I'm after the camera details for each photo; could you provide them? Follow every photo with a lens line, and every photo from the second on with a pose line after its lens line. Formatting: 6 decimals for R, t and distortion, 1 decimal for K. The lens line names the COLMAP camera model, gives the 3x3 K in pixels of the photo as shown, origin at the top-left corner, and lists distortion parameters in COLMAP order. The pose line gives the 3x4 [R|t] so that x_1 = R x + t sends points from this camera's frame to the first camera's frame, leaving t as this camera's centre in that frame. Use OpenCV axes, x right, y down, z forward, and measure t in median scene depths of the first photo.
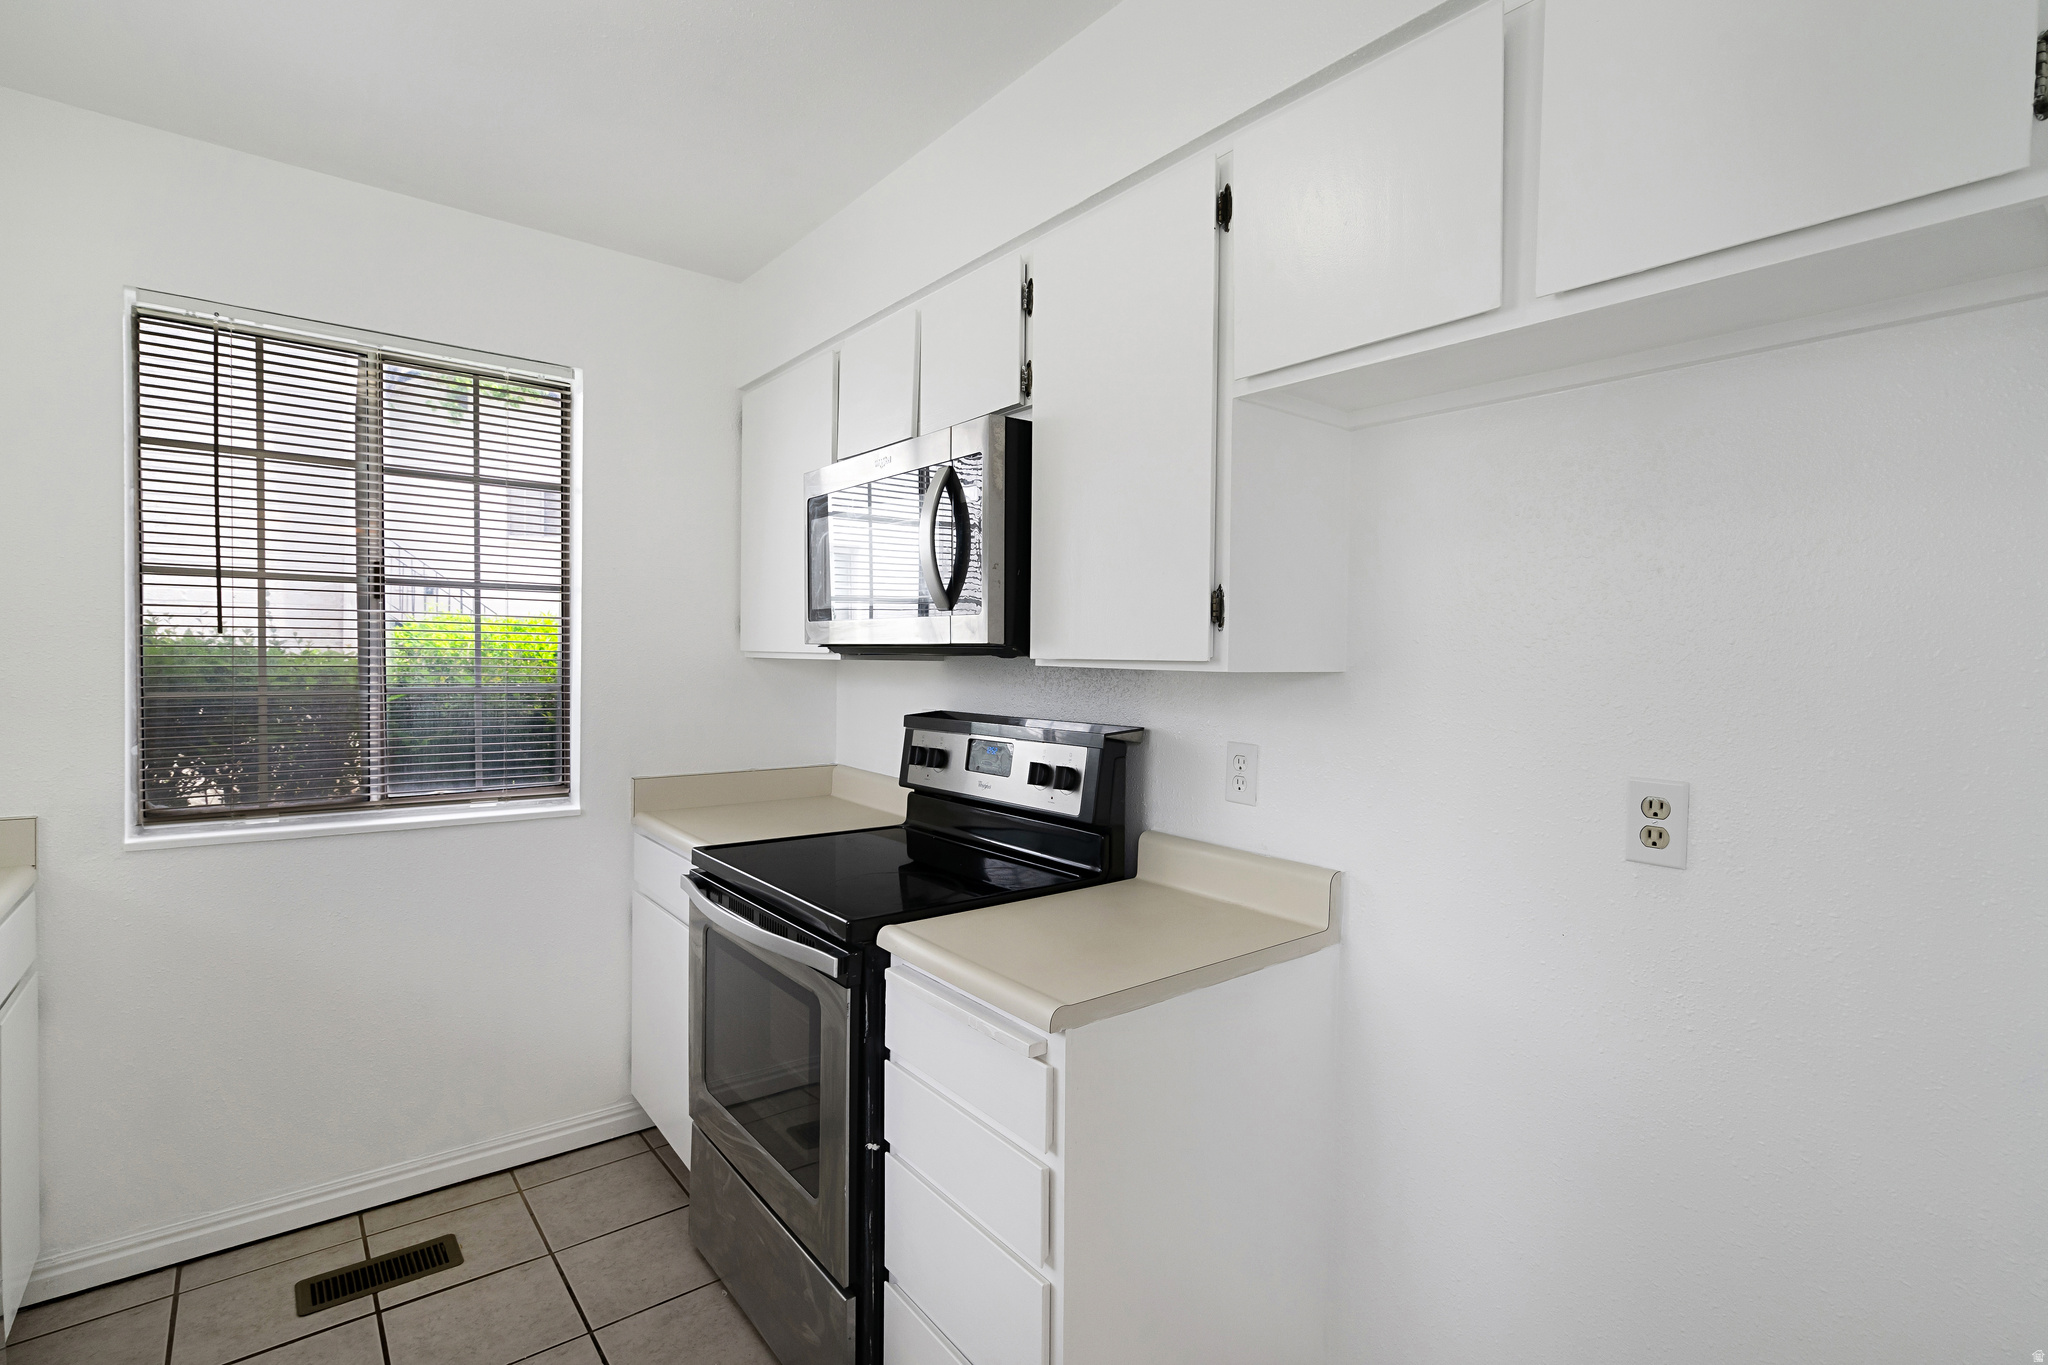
lens RADIAL K [[949.2, 0, 1033.6], [0, 949.2, 676.3], [0, 0, 1]] dist [0.031029, -0.004880]
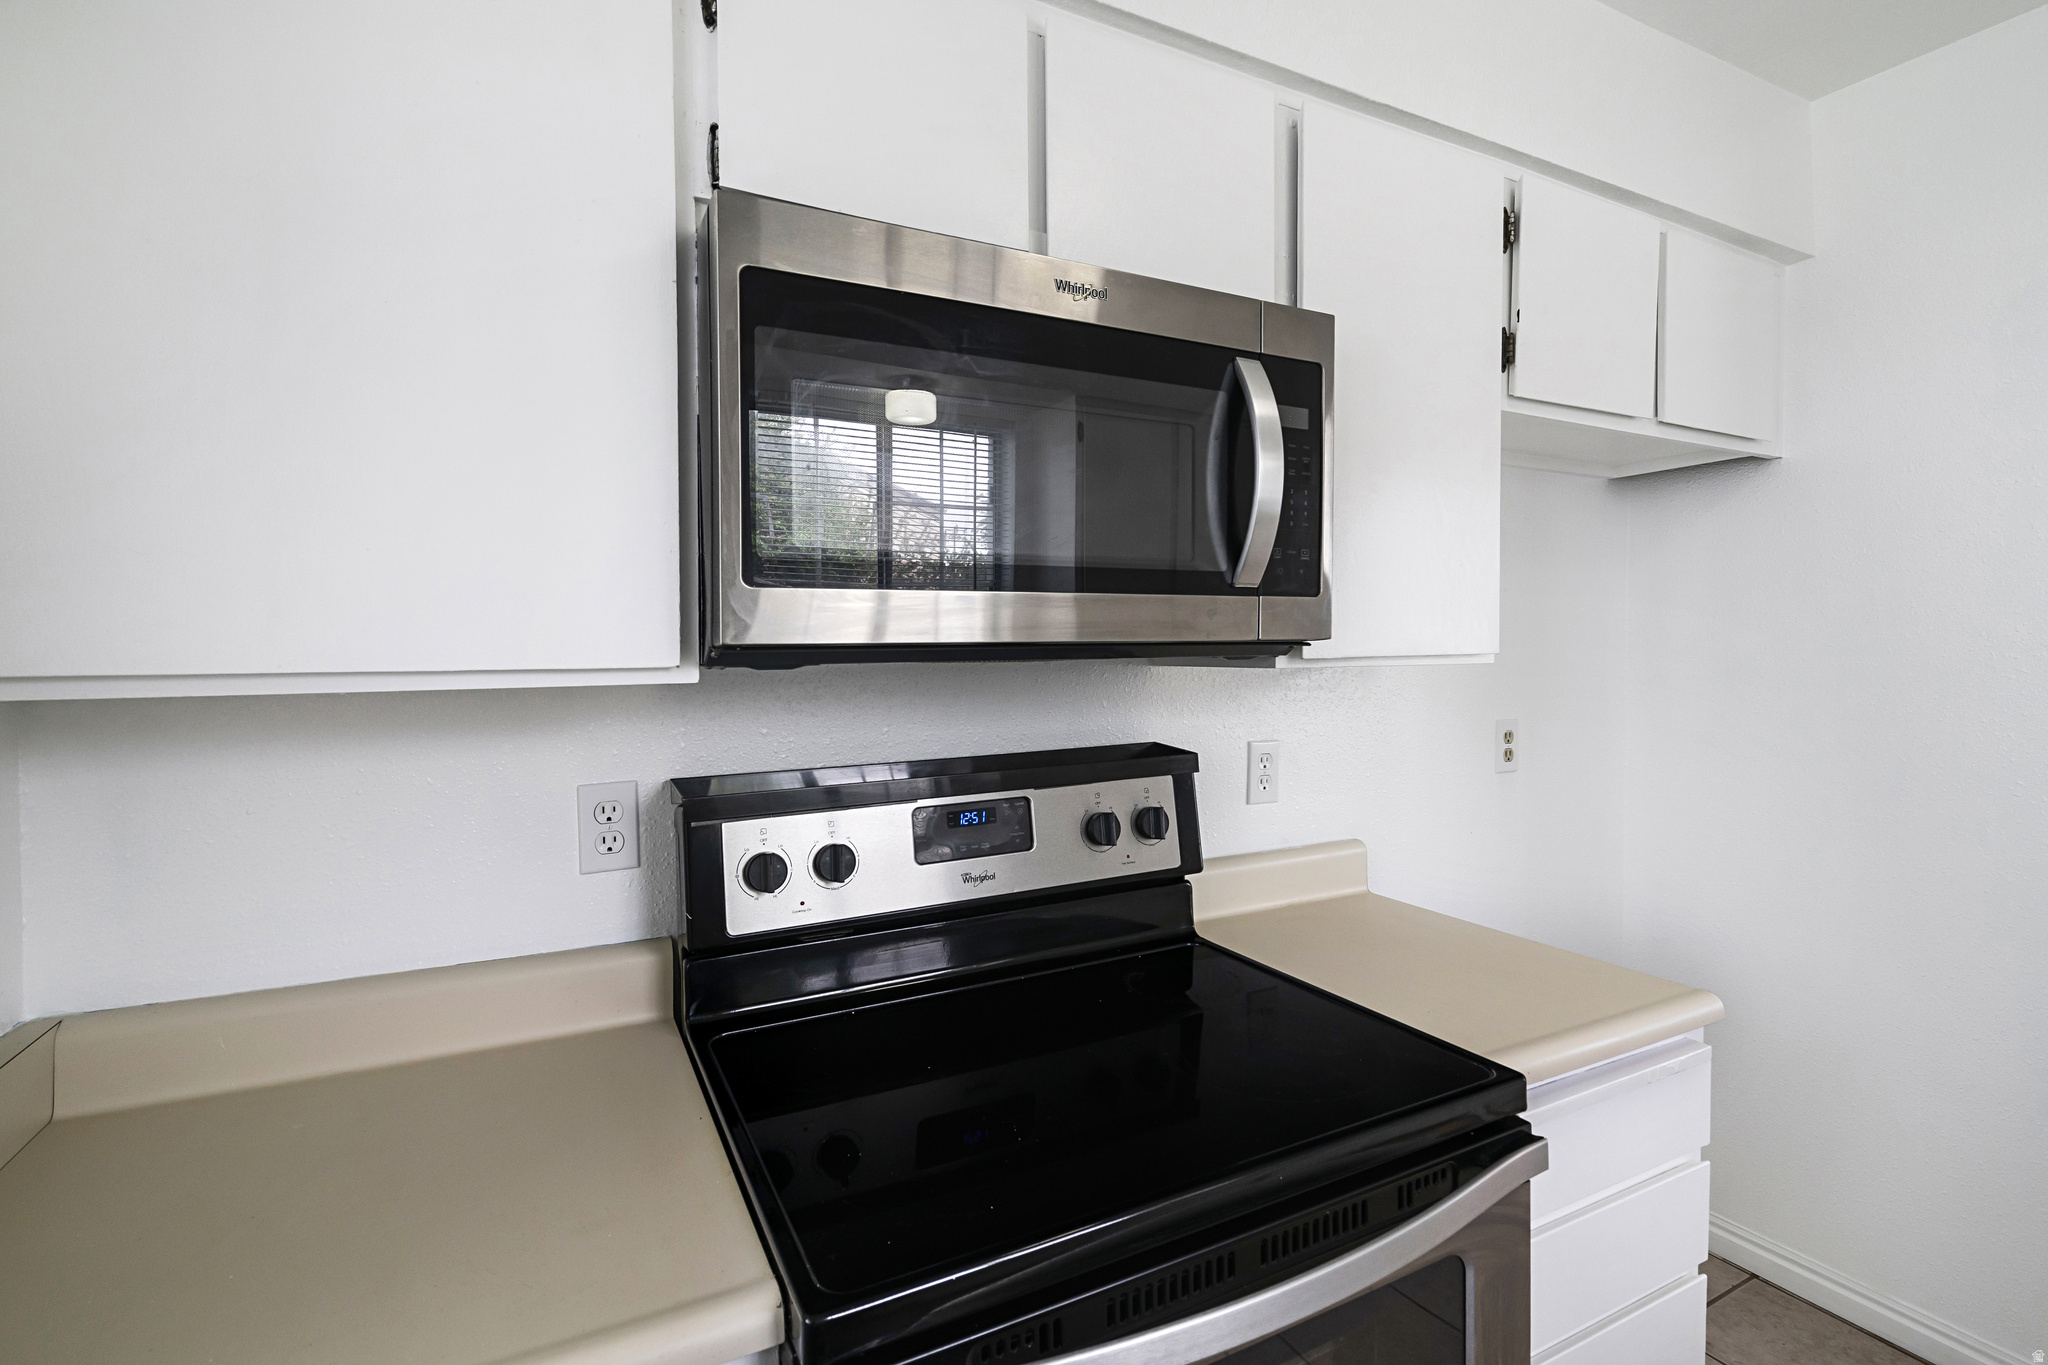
lens RADIAL K [[949.2, 0, 1026.7], [0, 949.2, 678.9], [0, 0, 1]] dist [0.031029, -0.004880]
pose [[0.184643, -0.032708, 0.982261, -0.876783], [0.045793, 0.998647, 0.024645, -0.031873], [-0.981738, 0.040430, 0.185891, 1.183986]]
